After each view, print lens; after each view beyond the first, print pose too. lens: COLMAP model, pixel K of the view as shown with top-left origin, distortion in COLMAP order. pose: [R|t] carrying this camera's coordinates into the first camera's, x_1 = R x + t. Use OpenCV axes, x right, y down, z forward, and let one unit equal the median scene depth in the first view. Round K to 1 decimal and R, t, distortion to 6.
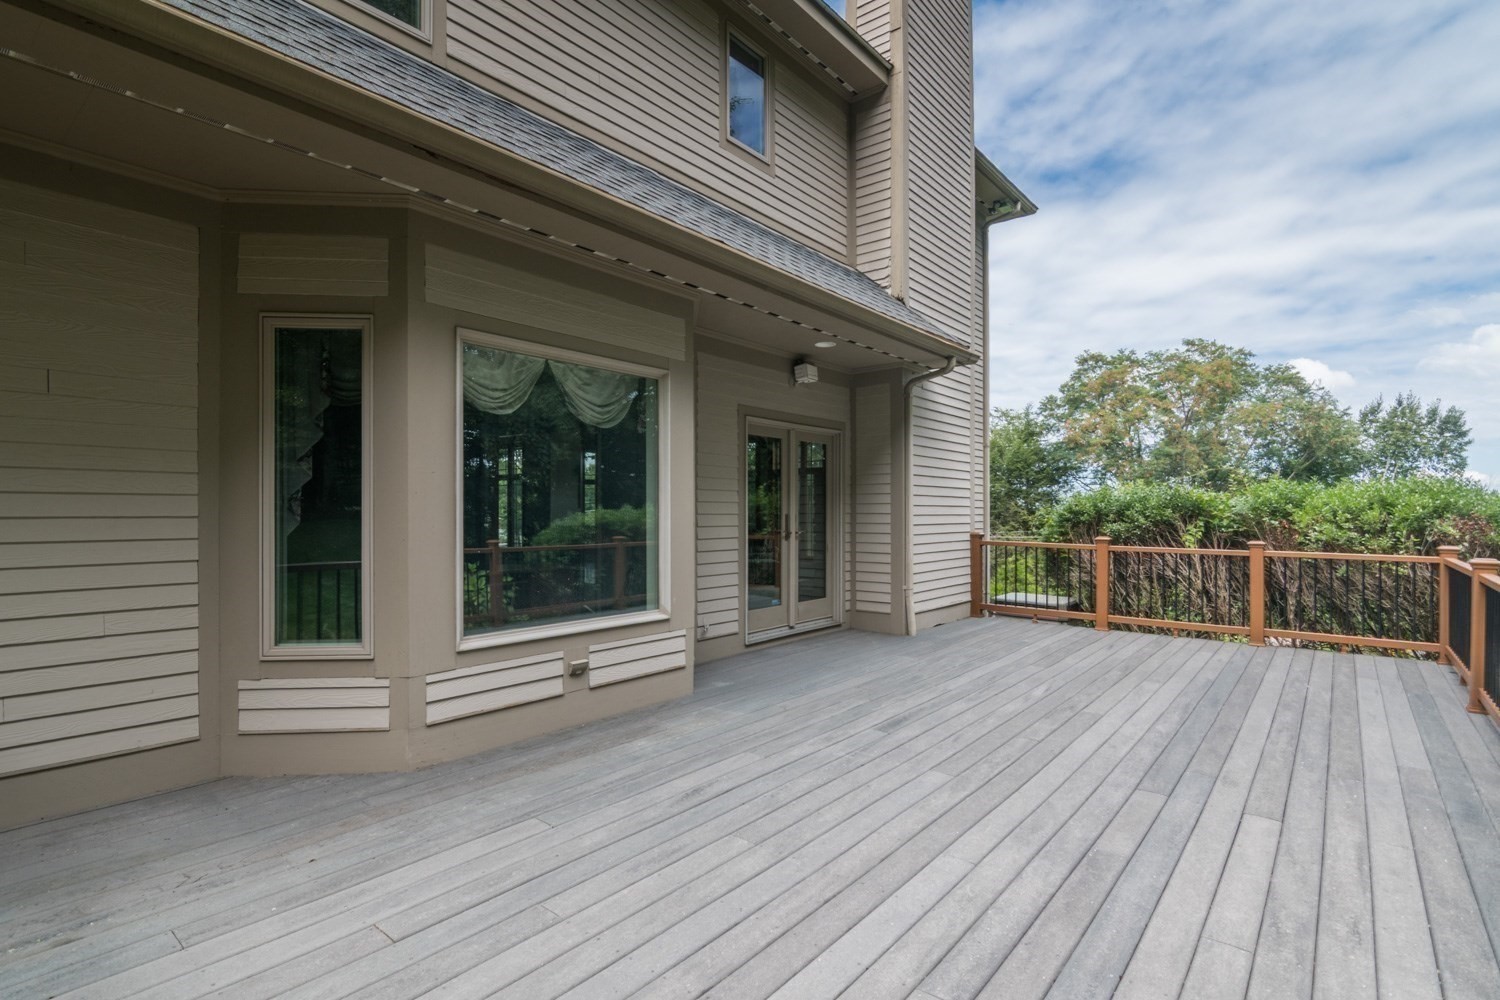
lens RADIAL K [[733.5, 0, 739.3], [0, 733.5, 513.8], [0, 0, 1]] dist [-0.008318, -0.002045]
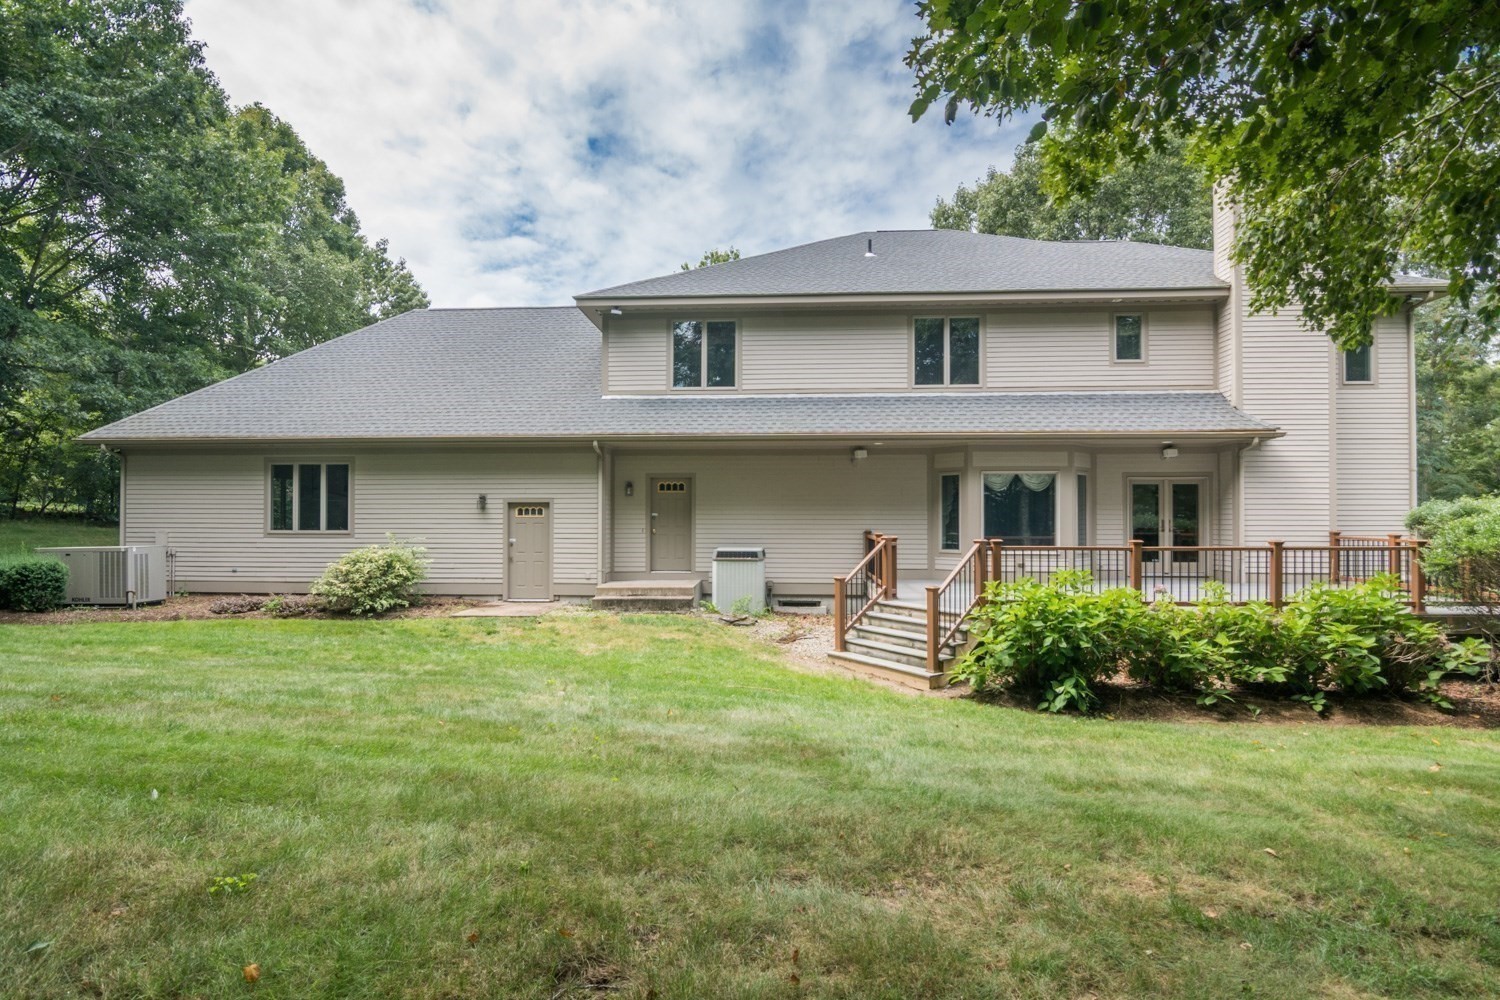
lens RADIAL K [[733.5, 0, 748.8], [0, 733.5, 512.1], [0, 0, 1]] dist [-0.008318, -0.002045]
pose [[0.584289, -0.008675, -0.811499, 0.919887], [-0.005223, 0.999882, -0.014449, 0.012248], [0.811529, 0.012681, 0.584175, -1.021009]]
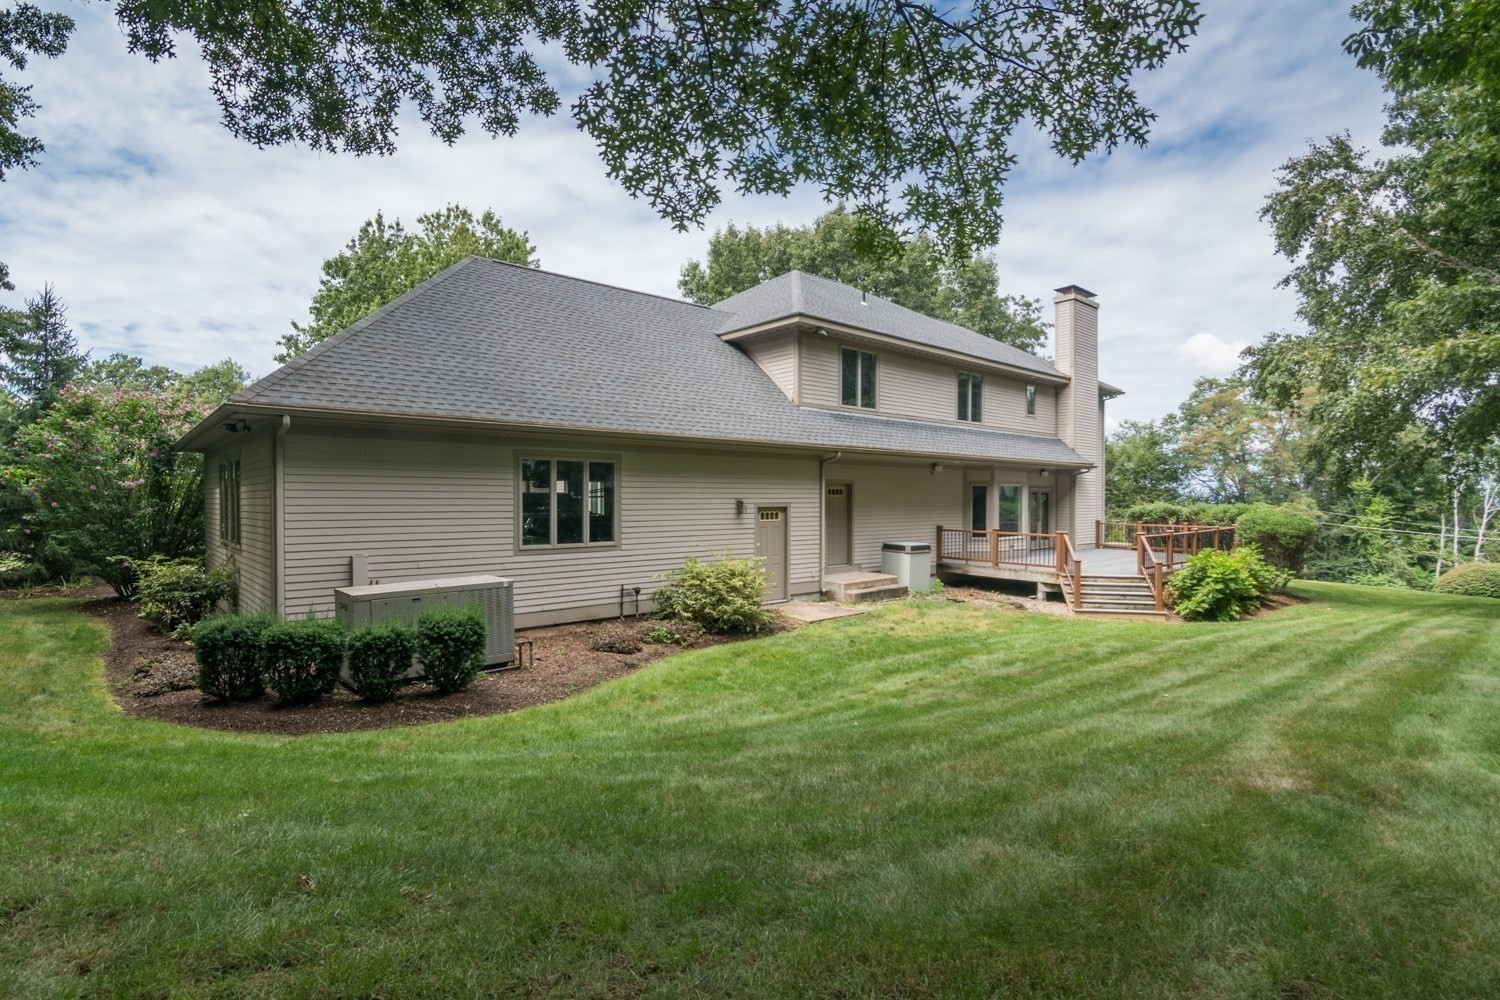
lens RADIAL K [[733.5, 0, 741.7], [0, 733.5, 499.4], [0, 0, 1]] dist [-0.008318, -0.002045]
pose [[0.987153, 0.006428, -0.159648, -0.651330], [-0.006009, 0.999977, 0.003106, -0.059216], [0.159664, -0.002106, 0.987169, -2.254832]]
